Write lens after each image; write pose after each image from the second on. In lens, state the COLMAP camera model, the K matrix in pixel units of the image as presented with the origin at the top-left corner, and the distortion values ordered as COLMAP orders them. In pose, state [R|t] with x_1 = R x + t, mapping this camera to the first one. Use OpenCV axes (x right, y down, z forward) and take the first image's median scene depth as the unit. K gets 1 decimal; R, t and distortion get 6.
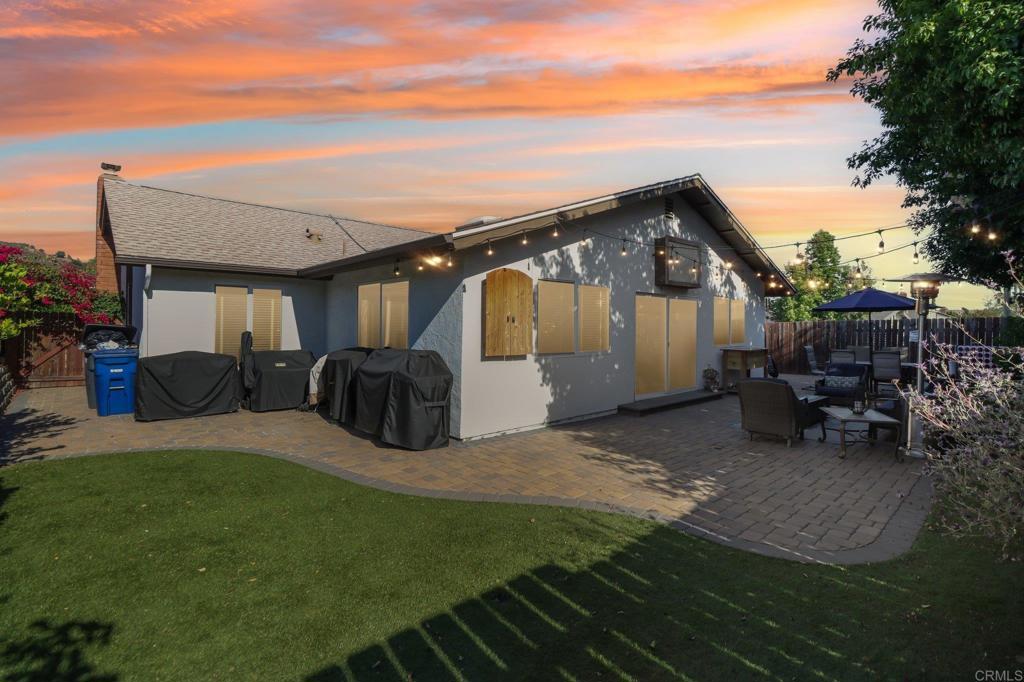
lens RADIAL K [[476.4, 0, 511.9], [0, 476.4, 334.5], [0, 0, 1]] dist [-0.002401, -0.005504]
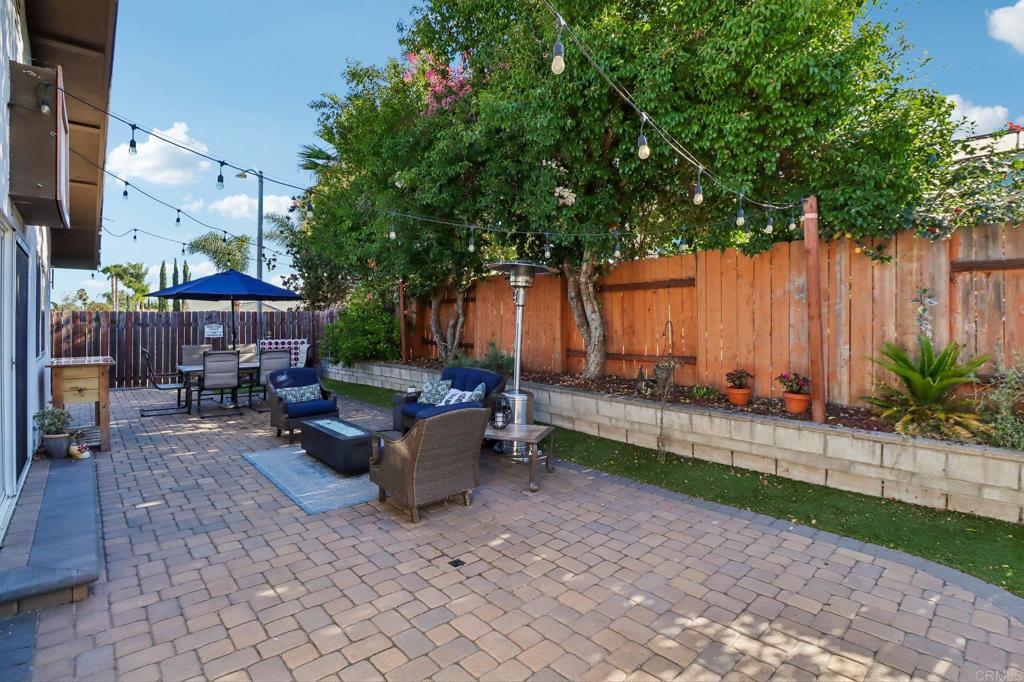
lens RADIAL K [[476.4, 0, 513.2], [0, 476.4, 331.8], [0, 0, 1]] dist [-0.002401, -0.005504]
pose [[-0.024442, -0.010421, 0.999647, -0.064240], [0.007934, 0.999912, 0.010617, -0.001659], [-0.999670, 0.008191, -0.024357, 1.254165]]
